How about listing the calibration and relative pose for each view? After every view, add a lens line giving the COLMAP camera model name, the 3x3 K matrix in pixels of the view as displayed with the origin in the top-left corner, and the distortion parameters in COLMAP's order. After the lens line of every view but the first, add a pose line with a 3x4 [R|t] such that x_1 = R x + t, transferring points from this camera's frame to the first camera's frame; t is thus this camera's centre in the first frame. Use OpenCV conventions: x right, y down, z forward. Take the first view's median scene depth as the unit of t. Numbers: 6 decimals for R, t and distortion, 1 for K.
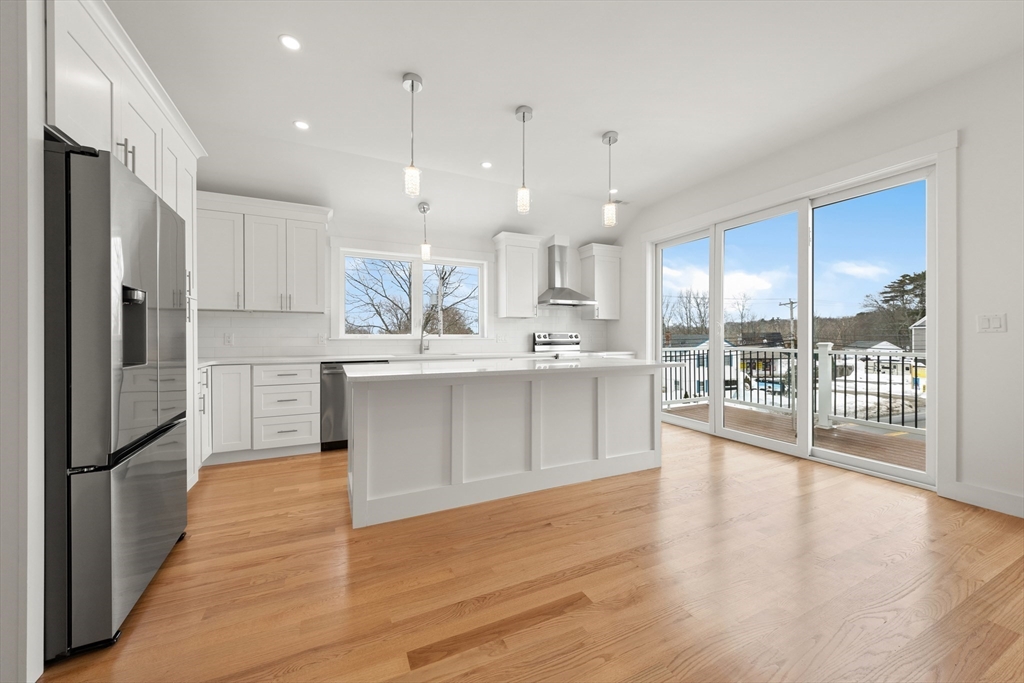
lens RADIAL K [[375.4, 0, 510.4], [0, 375.4, 338.2], [0, 0, 1]] dist [-0.000513, -0.000039]
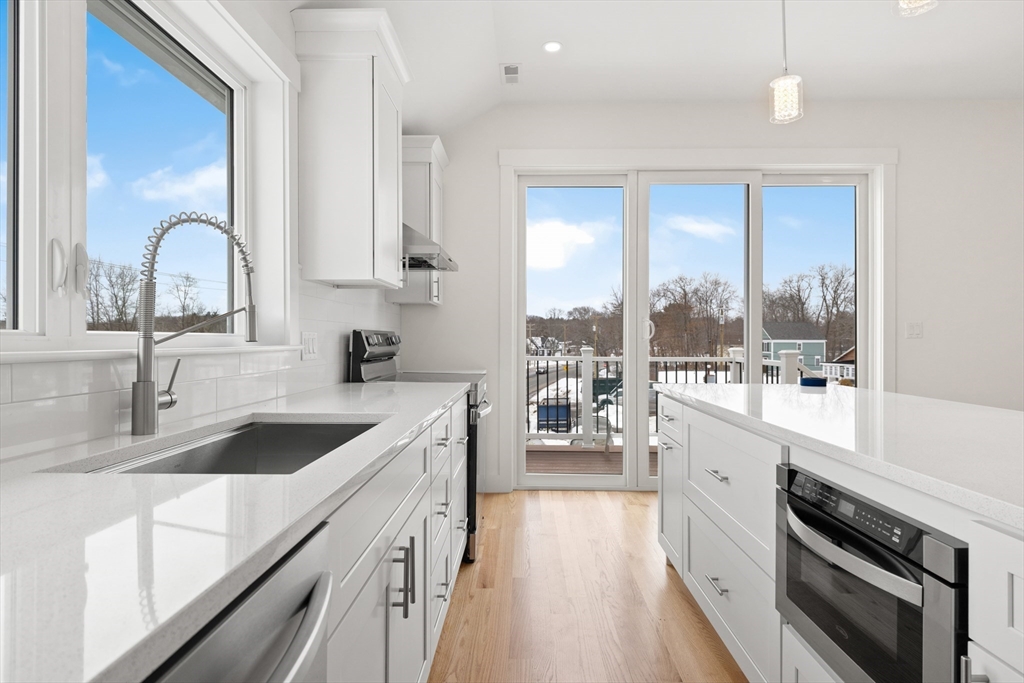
lens RADIAL K [[553.7, 0, 508.1], [0, 553.7, 335.0], [0, 0, 1]] dist [0.023670, -0.017279]
pose [[0.449710, 0.010480, 0.893113, -0.351825], [-0.001847, 0.999940, -0.010804, -0.003105], [-0.893173, 0.003209, 0.449702, 0.631017]]
